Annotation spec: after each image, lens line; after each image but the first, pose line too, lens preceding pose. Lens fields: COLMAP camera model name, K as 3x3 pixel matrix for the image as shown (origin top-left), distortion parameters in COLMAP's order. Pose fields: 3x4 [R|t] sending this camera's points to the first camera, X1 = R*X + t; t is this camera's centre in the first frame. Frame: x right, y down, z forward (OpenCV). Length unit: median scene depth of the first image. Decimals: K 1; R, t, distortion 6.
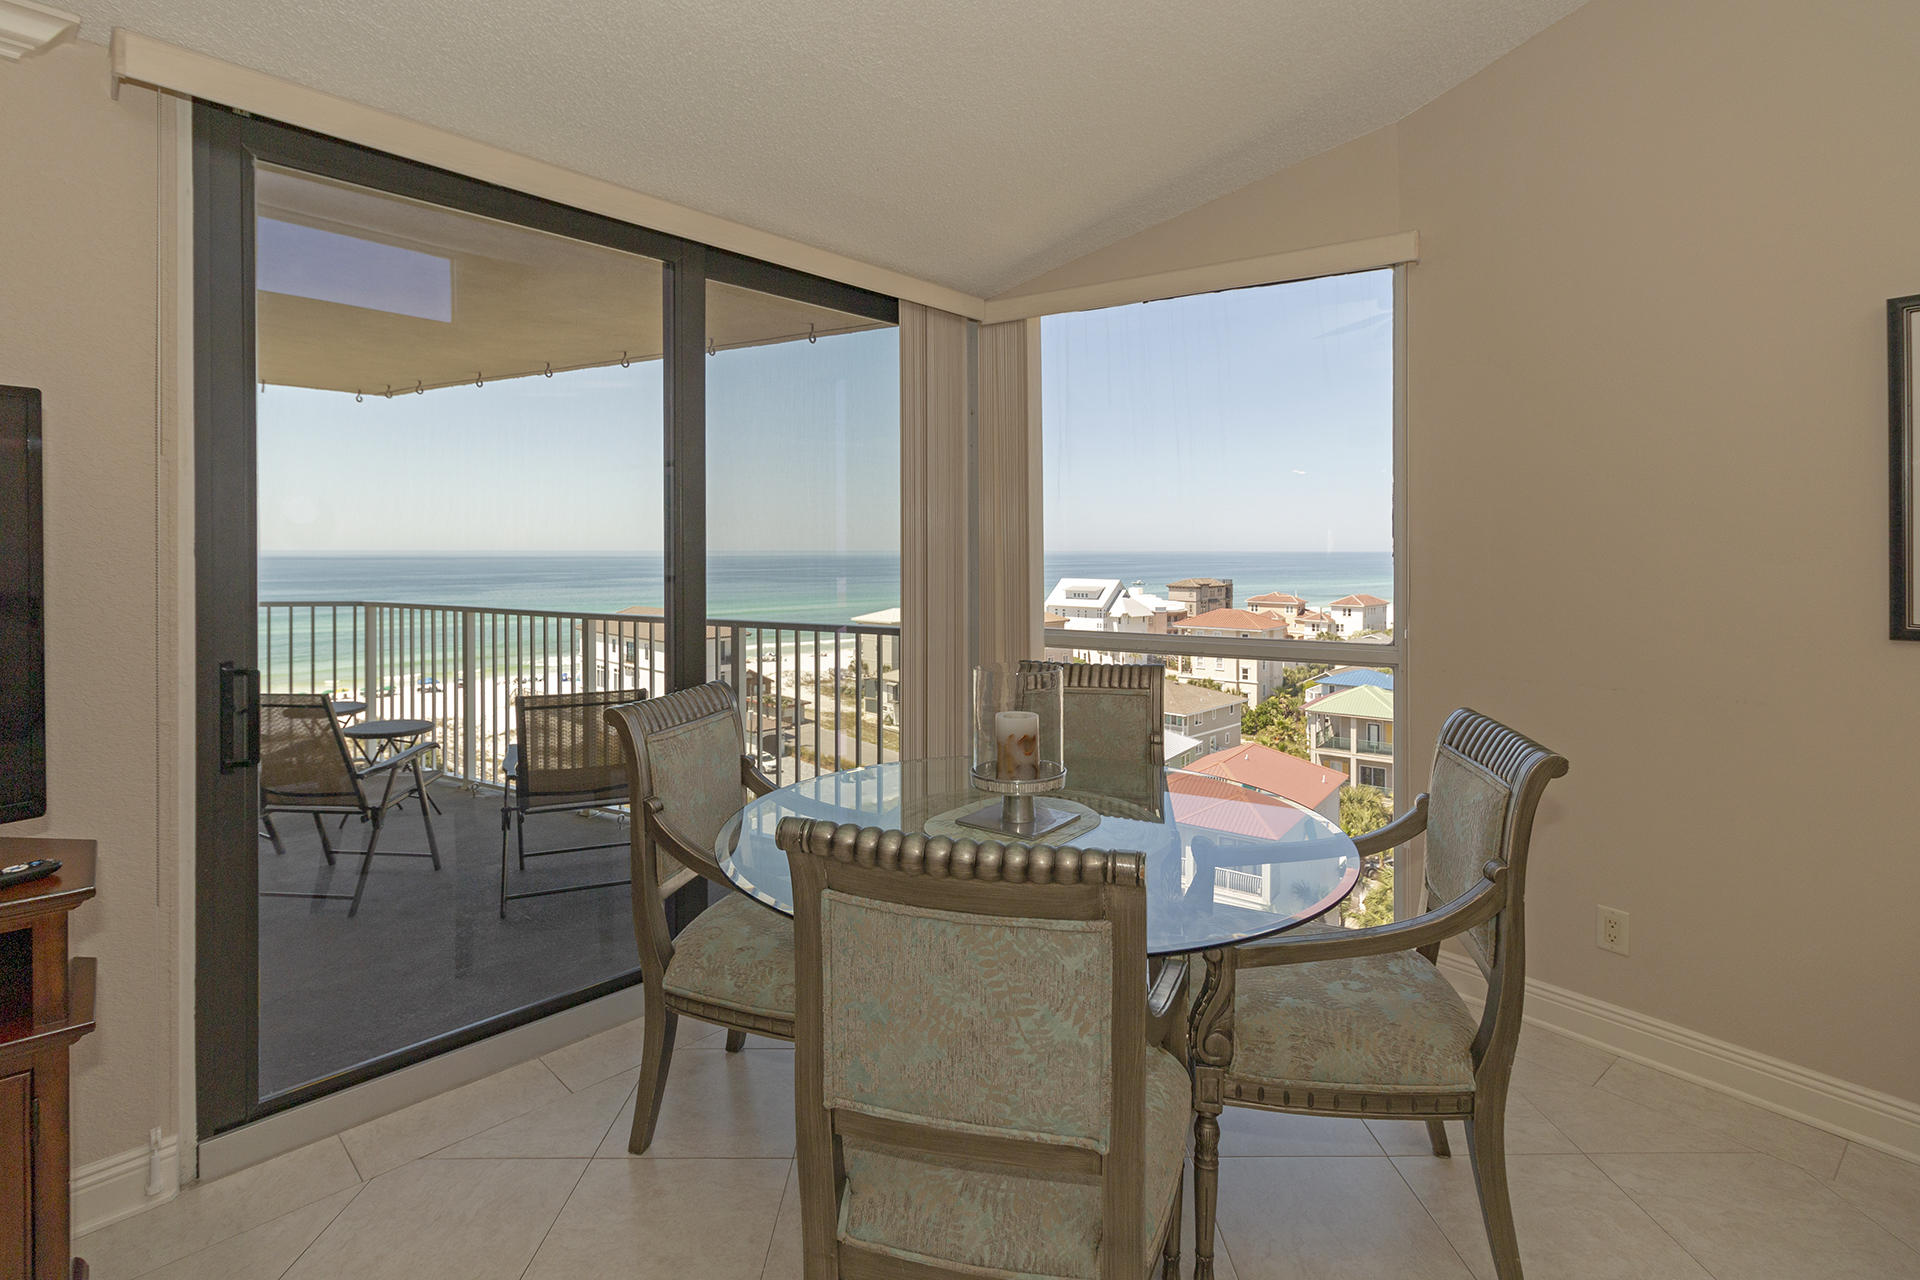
lens RADIAL K [[898.8, 0, 961.9], [0, 898.8, 547.7], [0, 0, 1]] dist [0.000779, 0.002094]
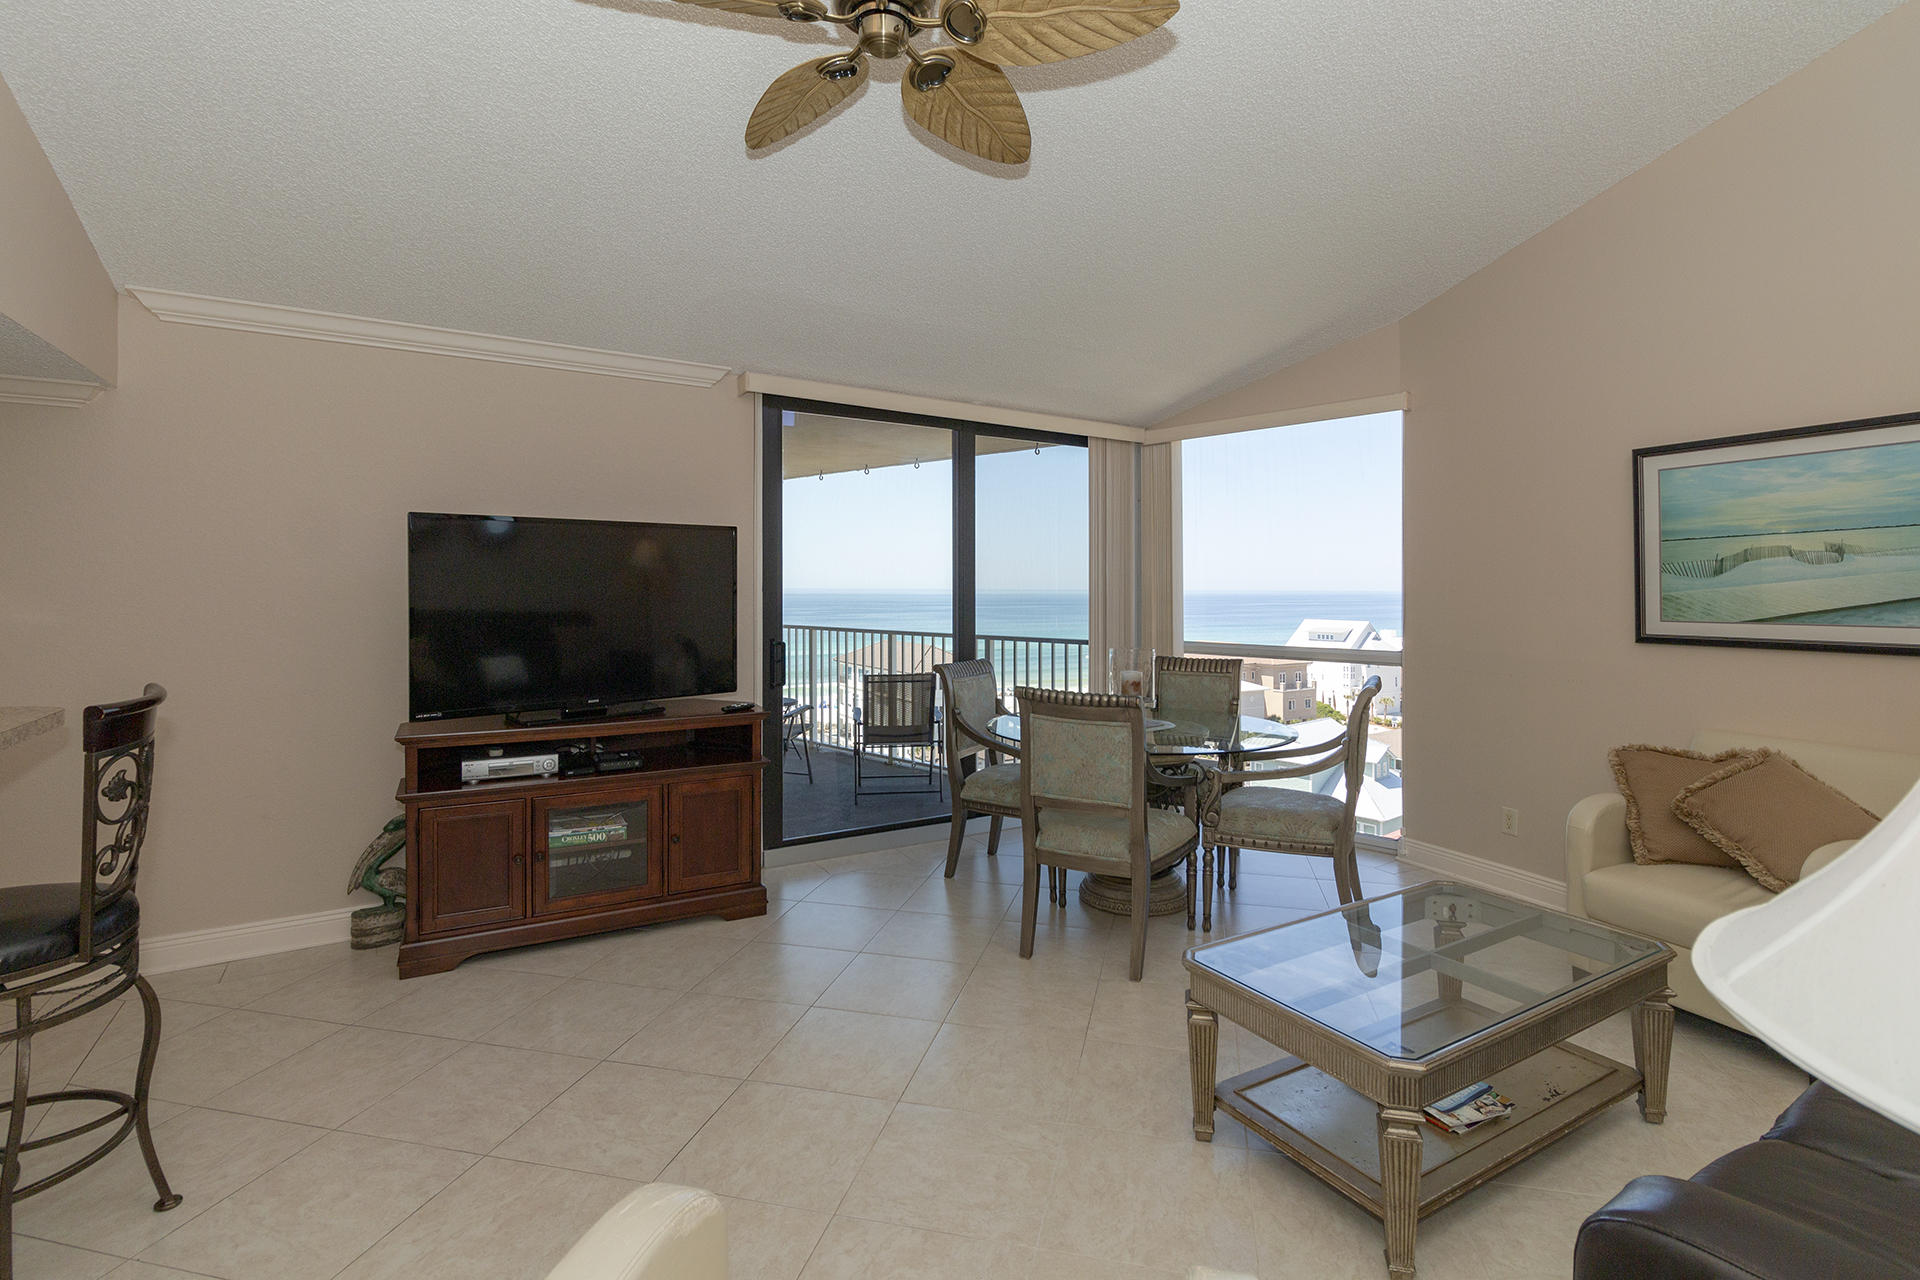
lens RADIAL K [[898.8, 0, 980.8], [0, 898.8, 583.0], [0, 0, 1]] dist [0.000779, 0.002094]
pose [[0.971255, 0.001975, -0.238033, 0.148531], [-0.002923, 0.999989, -0.003628, -0.003268], [0.238023, 0.004220, 0.971250, -0.722426]]
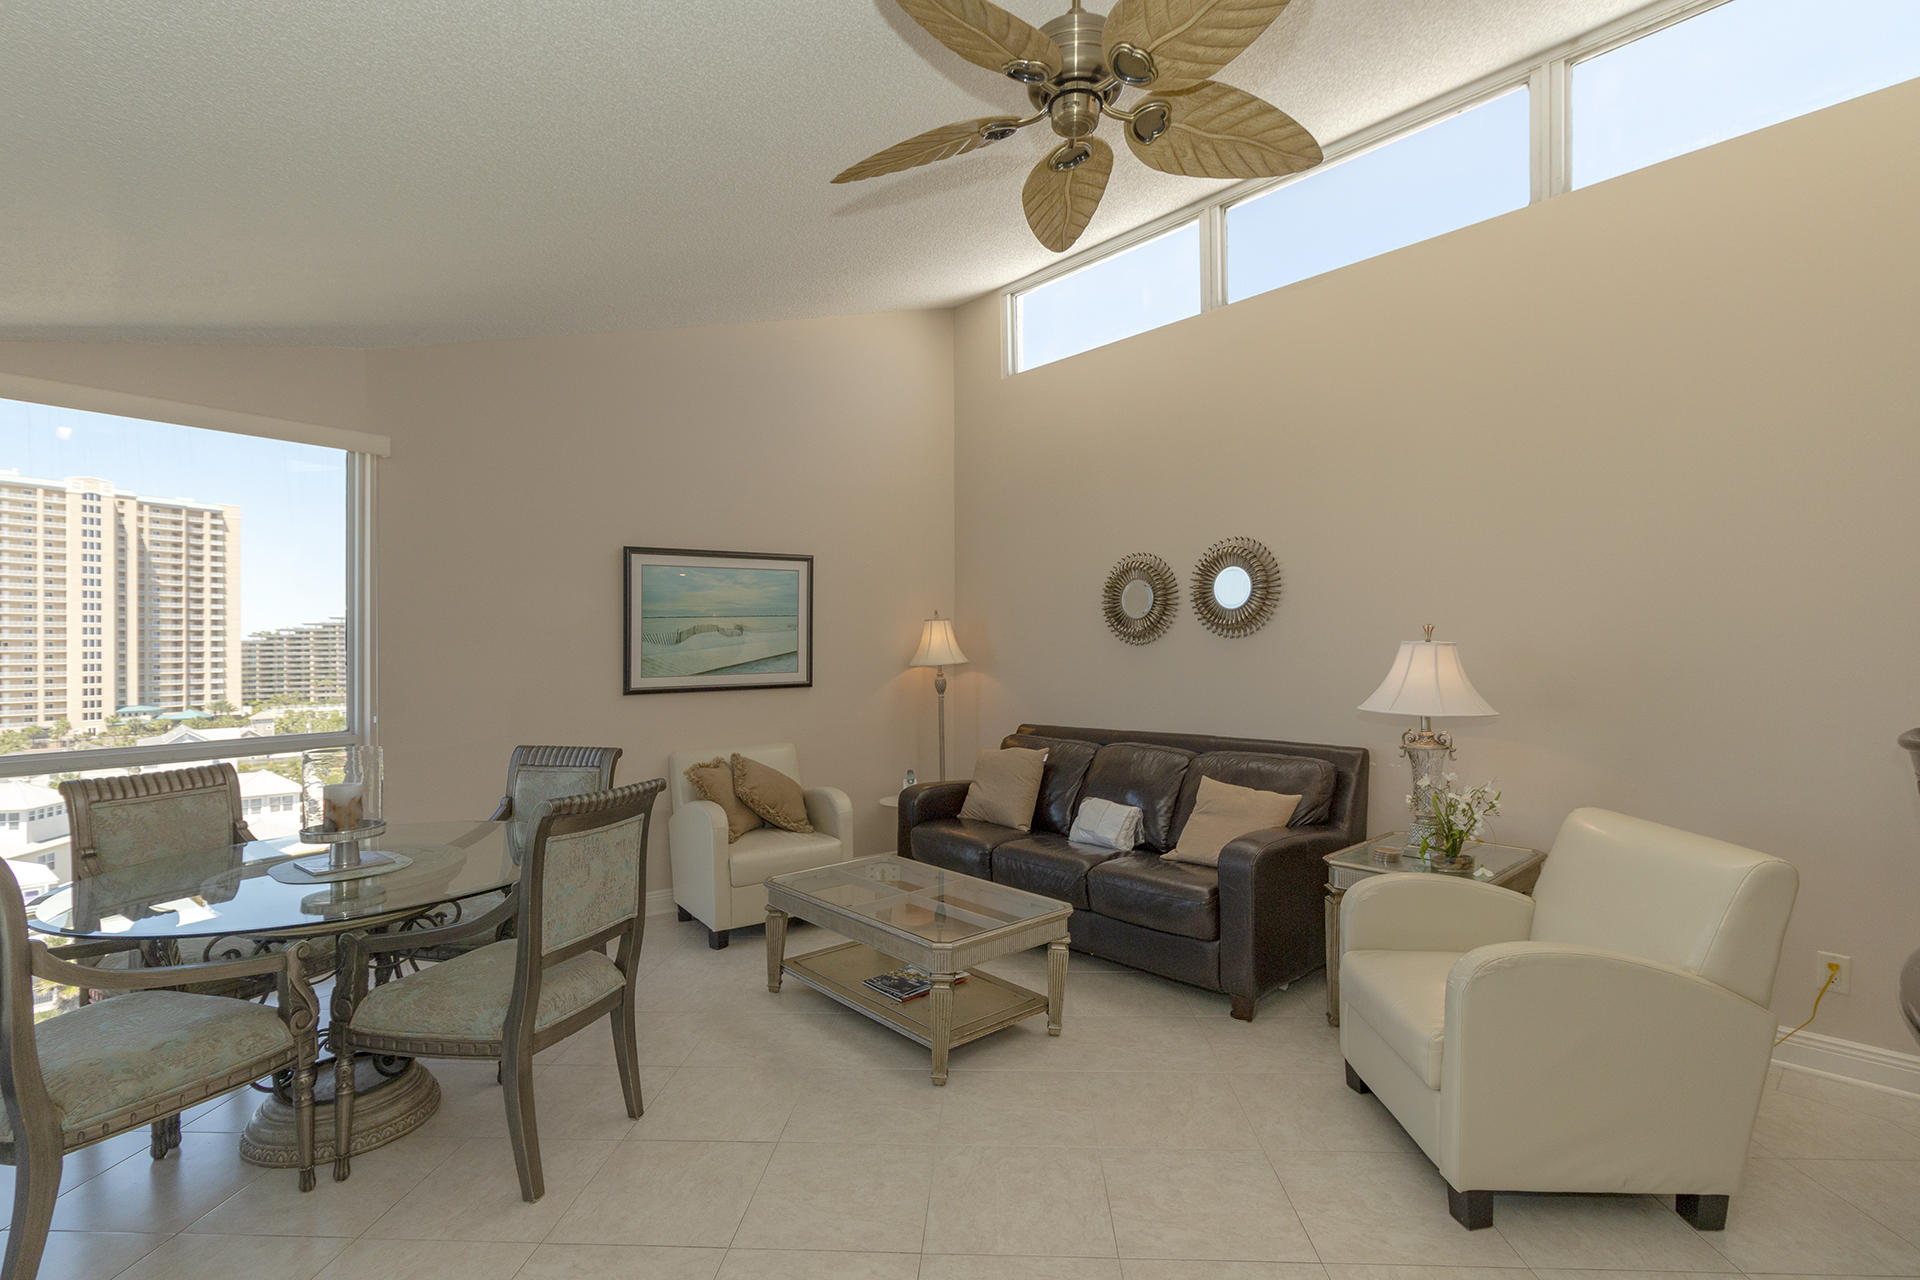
lens RADIAL K [[898.8, 0, 963.4], [0, 898.8, 644.3], [0, 0, 1]] dist [0.000779, 0.002094]
pose [[0.066094, 0.004591, 0.997803, -0.847786], [0.010544, 0.999930, -0.005299, -0.004176], [-0.997758, 0.010871, 0.066041, -0.004959]]
